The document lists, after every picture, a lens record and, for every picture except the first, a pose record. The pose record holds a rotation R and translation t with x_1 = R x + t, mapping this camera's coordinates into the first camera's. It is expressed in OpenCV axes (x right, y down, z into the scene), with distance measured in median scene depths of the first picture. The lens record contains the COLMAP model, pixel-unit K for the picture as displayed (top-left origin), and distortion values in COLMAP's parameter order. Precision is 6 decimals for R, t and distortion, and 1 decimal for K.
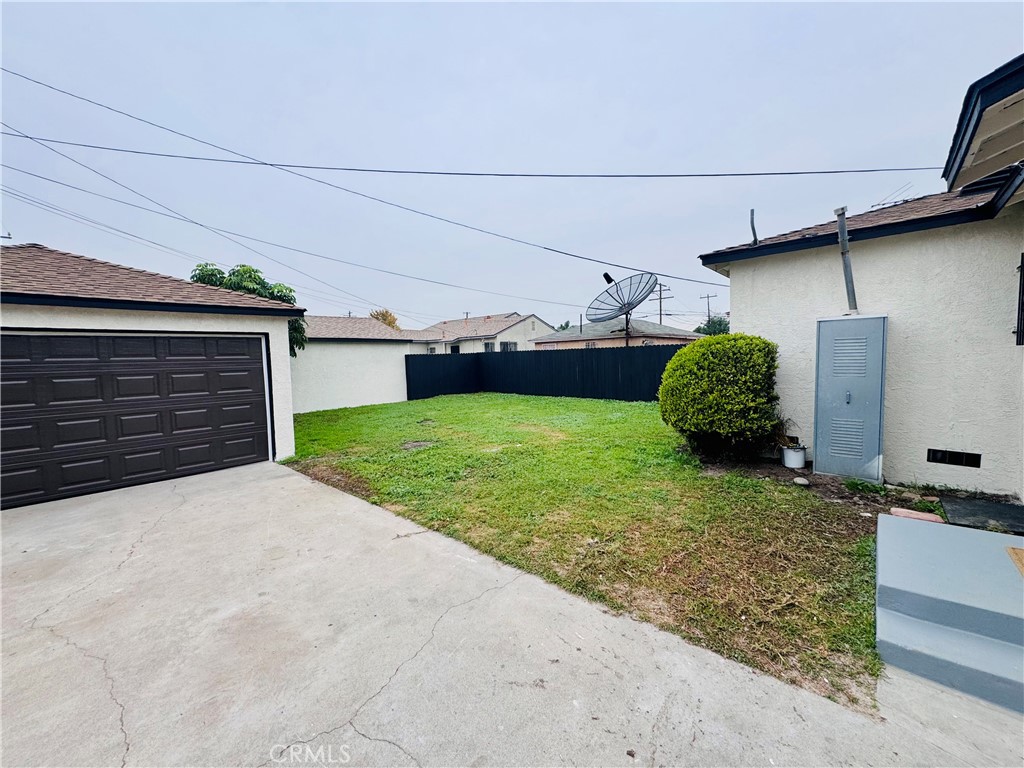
lens RADIAL K [[411.8, 0, 512.8], [0, 411.8, 383.7], [0, 0, 1]] dist [-0.001053, -0.000007]
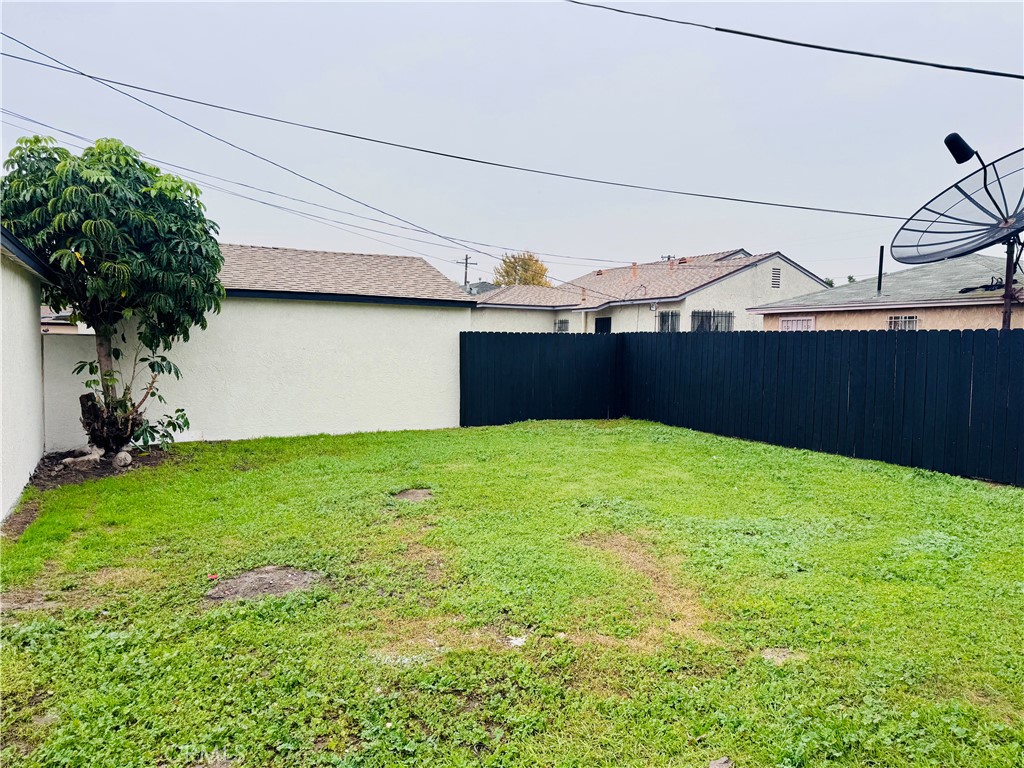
lens RADIAL K [[721.4, 0, 508.1], [0, 721.4, 386.2], [0, 0, 1]] dist [0.103576, -0.138007]
pose [[0.939750, 0.059135, -0.336708, 0.193893], [-0.058667, 0.998210, 0.011574, -0.046787], [0.336790, 0.008878, 0.941538, 0.524029]]
